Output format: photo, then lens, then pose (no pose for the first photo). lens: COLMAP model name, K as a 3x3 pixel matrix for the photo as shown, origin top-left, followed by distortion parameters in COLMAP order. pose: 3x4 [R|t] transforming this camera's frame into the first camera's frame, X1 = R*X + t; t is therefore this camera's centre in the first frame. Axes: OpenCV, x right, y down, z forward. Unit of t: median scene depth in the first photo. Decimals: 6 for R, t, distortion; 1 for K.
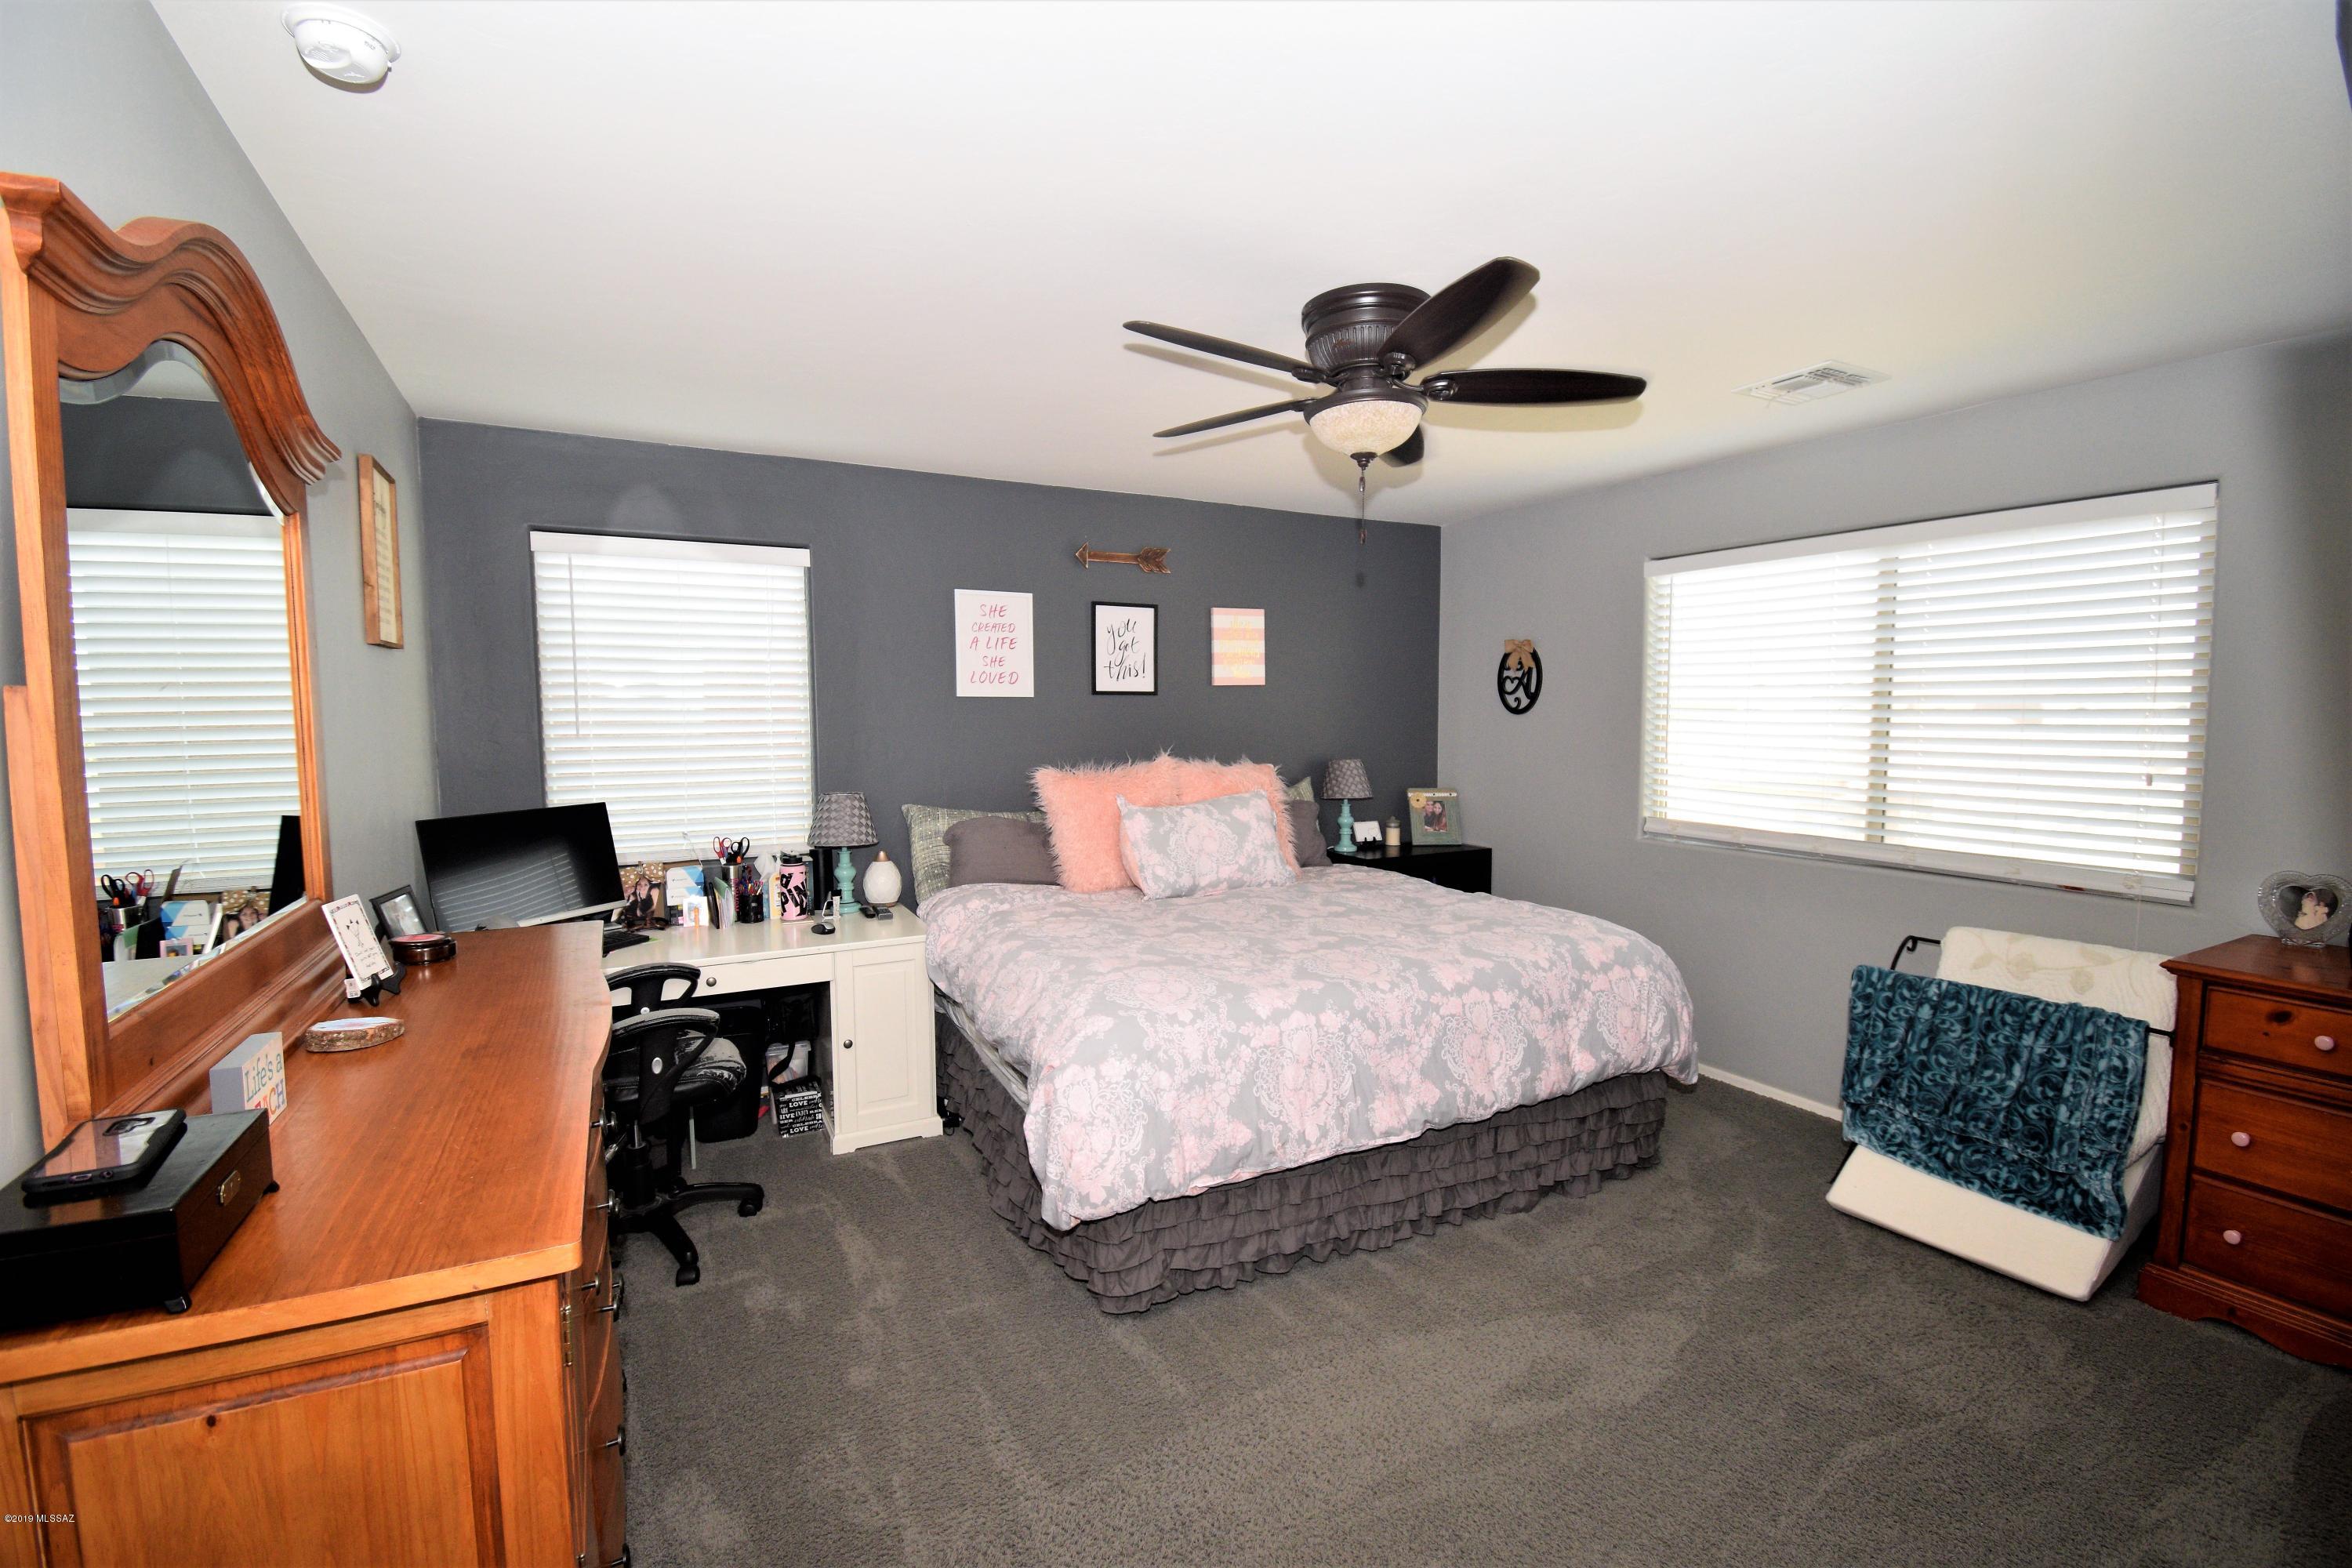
lens RADIAL K [[1035.4, 0, 1187.7], [0, 1035.4, 786.9], [0, 0, 1]] dist [0.022626, -0.027379]
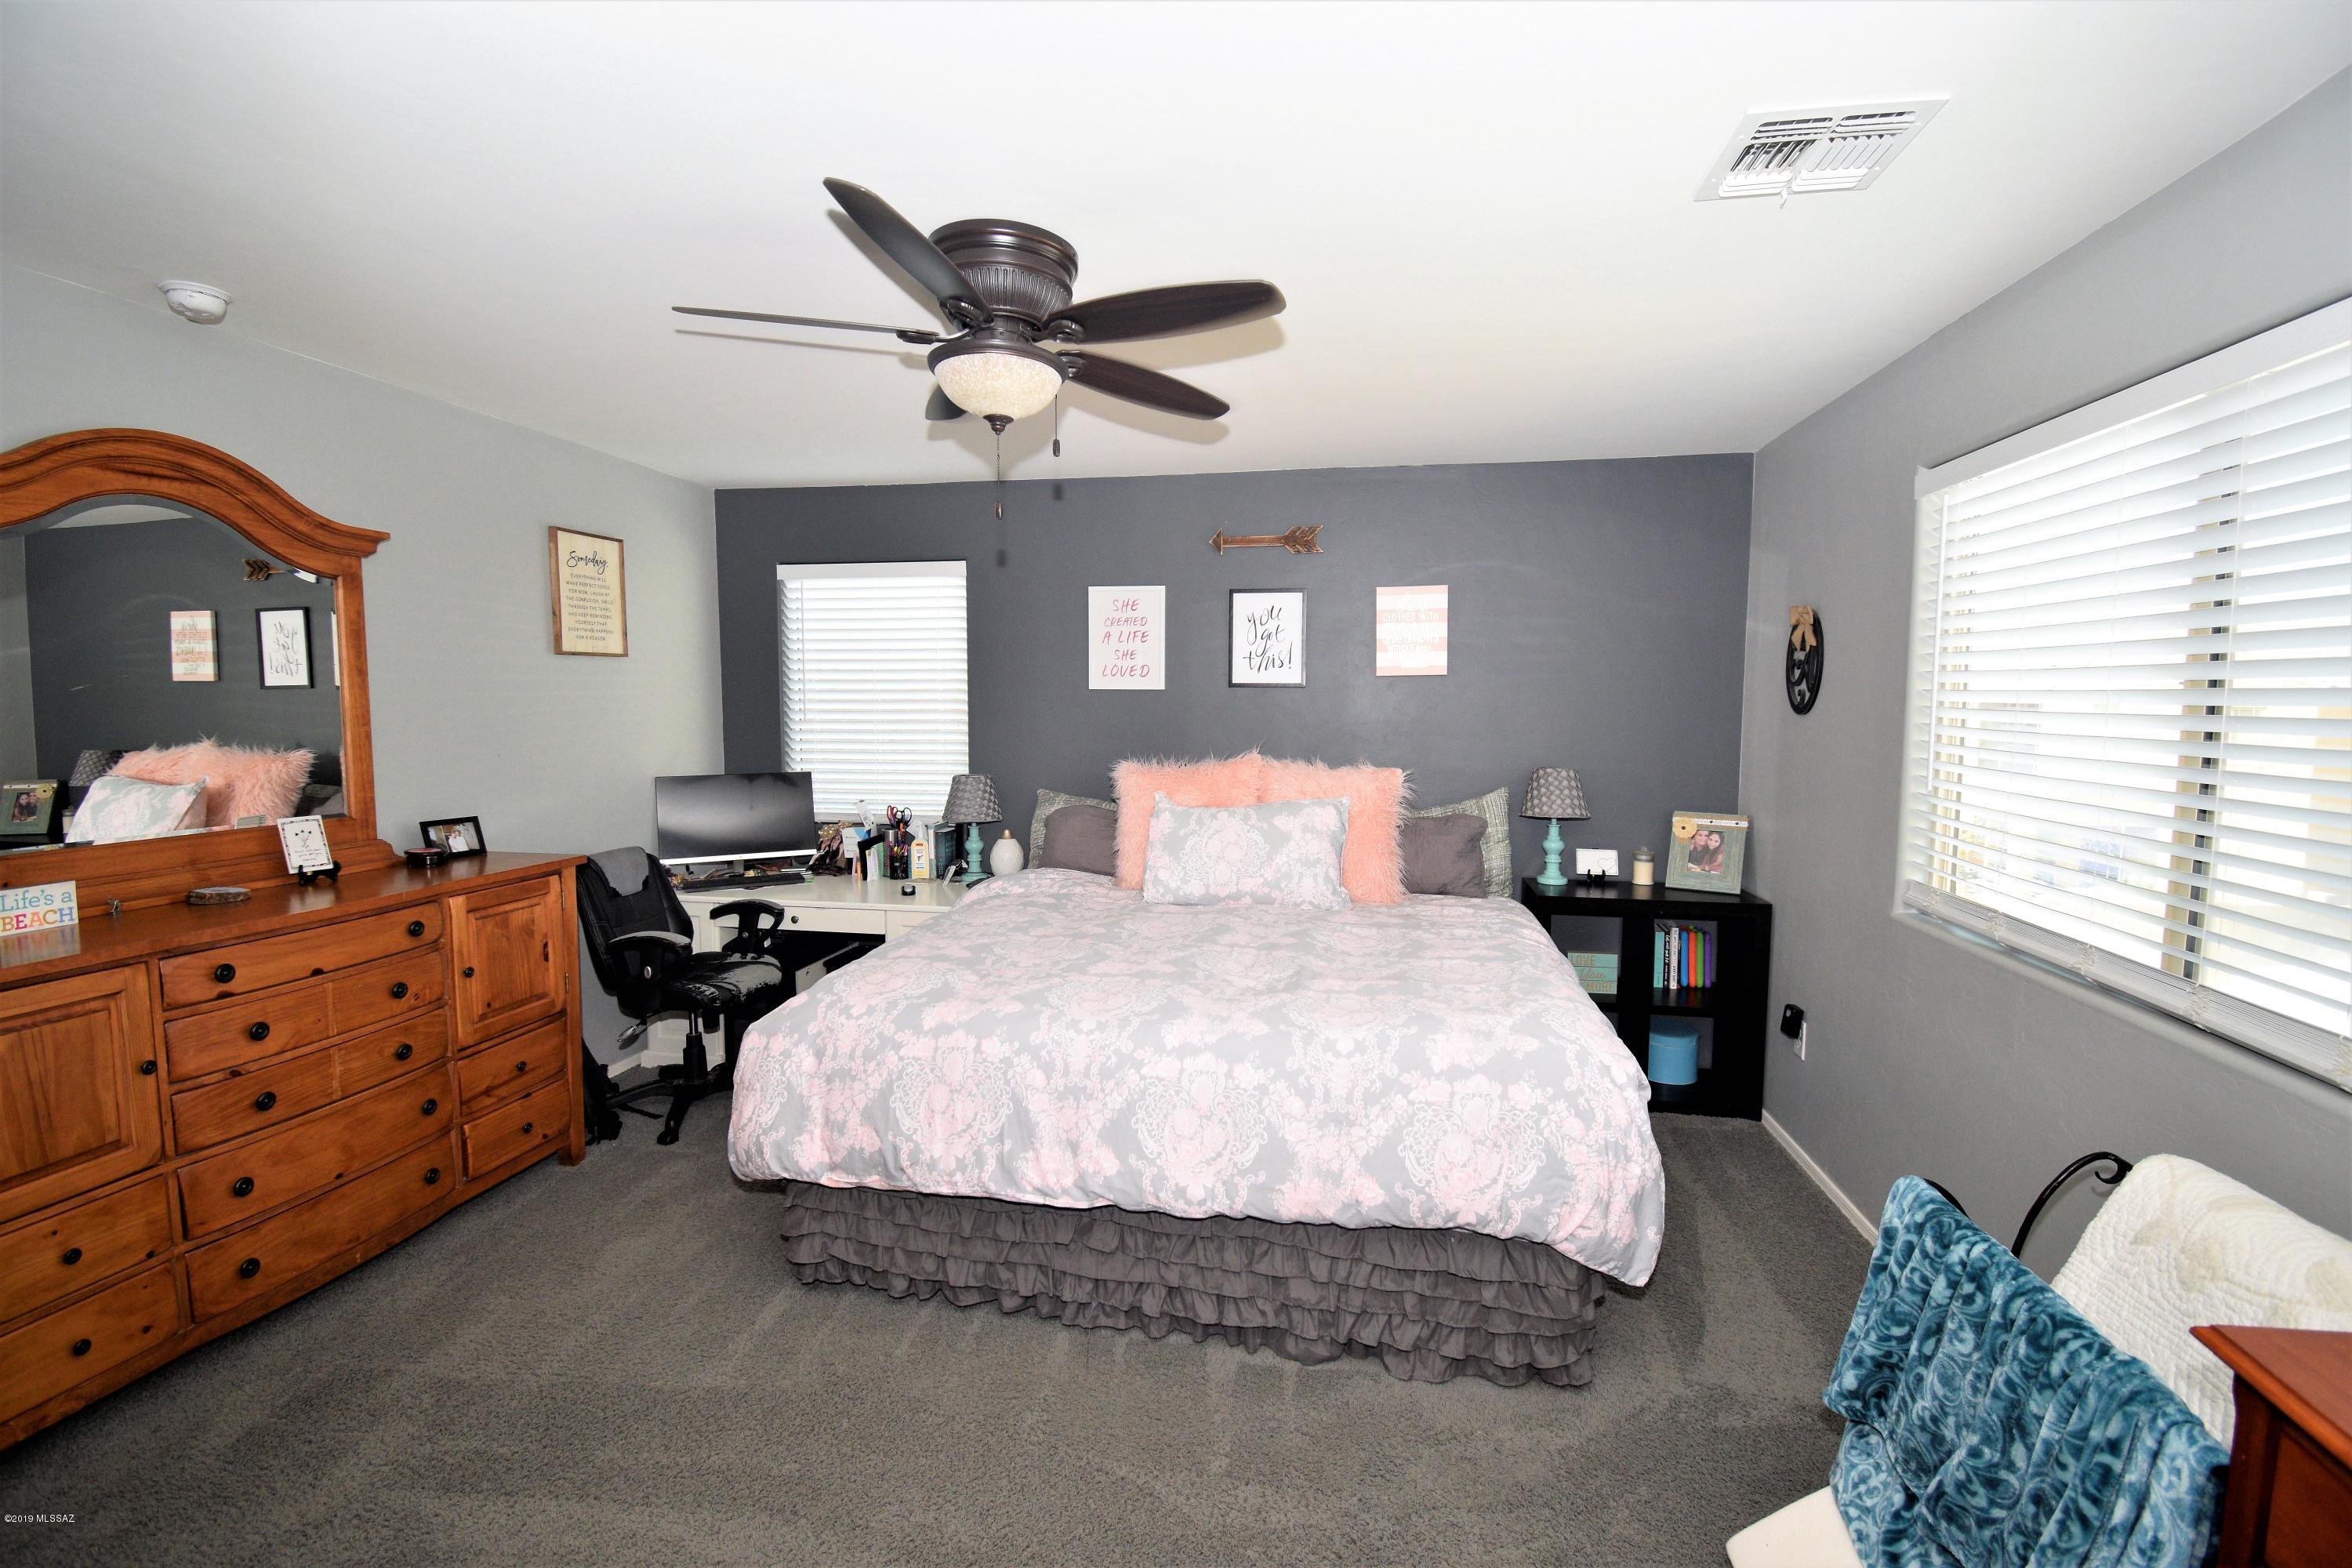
lens RADIAL K [[1034.7, 0, 1176.0], [0, 1034.7, 784.0], [0, 0, 1]] dist [0.034380, -0.027516]
pose [[0.781315, 0.057244, -0.621506, 0.527560], [-0.053277, 0.998268, 0.024970, -0.023583], [0.621858, 0.013603, 0.783012, 0.249400]]
